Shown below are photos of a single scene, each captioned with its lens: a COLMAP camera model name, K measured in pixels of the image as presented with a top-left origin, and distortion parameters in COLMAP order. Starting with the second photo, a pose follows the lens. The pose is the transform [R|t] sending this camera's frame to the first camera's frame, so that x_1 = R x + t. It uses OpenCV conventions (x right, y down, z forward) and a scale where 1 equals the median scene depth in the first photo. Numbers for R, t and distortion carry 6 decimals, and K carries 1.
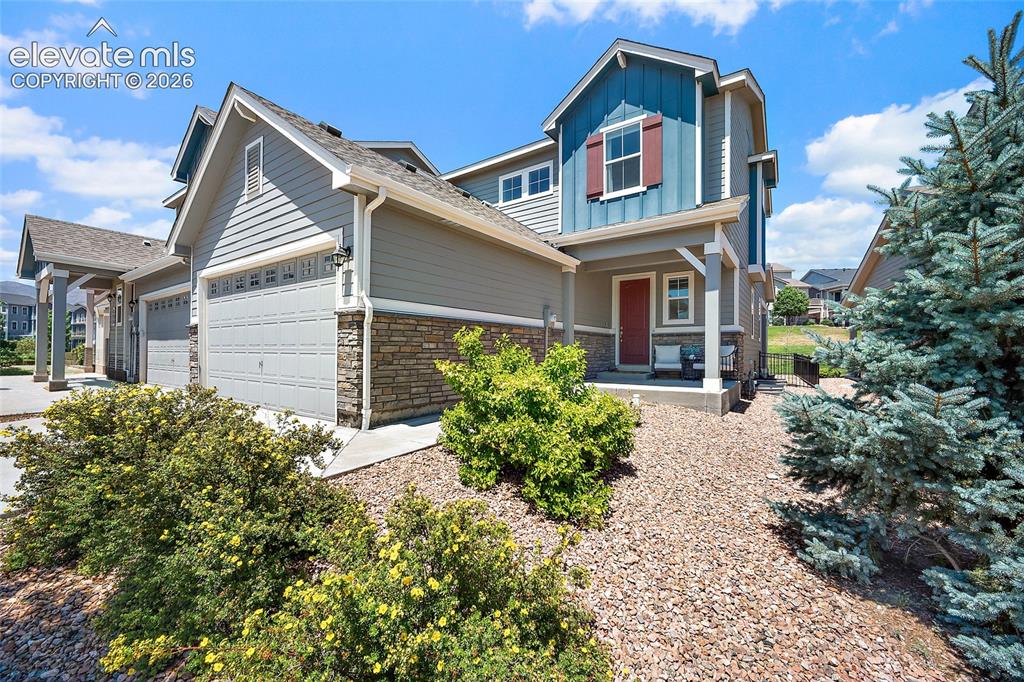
lens RADIAL K [[408.4, 0, 511.0], [0, 408.4, 346.0], [0, 0, 1]] dist [-0.001254, -0.001807]
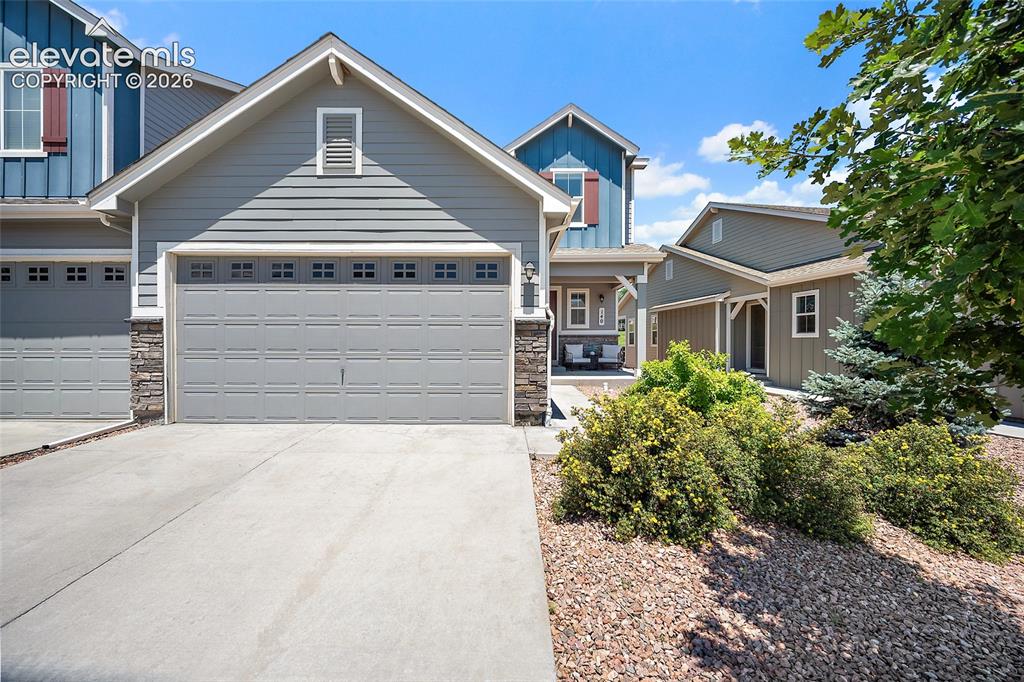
lens RADIAL K [[408.4, 0, 509.8], [0, 408.4, 340.0], [0, 0, 1]] dist [-0.001254, -0.001807]
pose [[0.811434, 0.003915, 0.584430, -0.678740], [-0.006043, 0.999980, 0.001691, -0.021435], [-0.584412, -0.004904, 0.811442, 0.086220]]
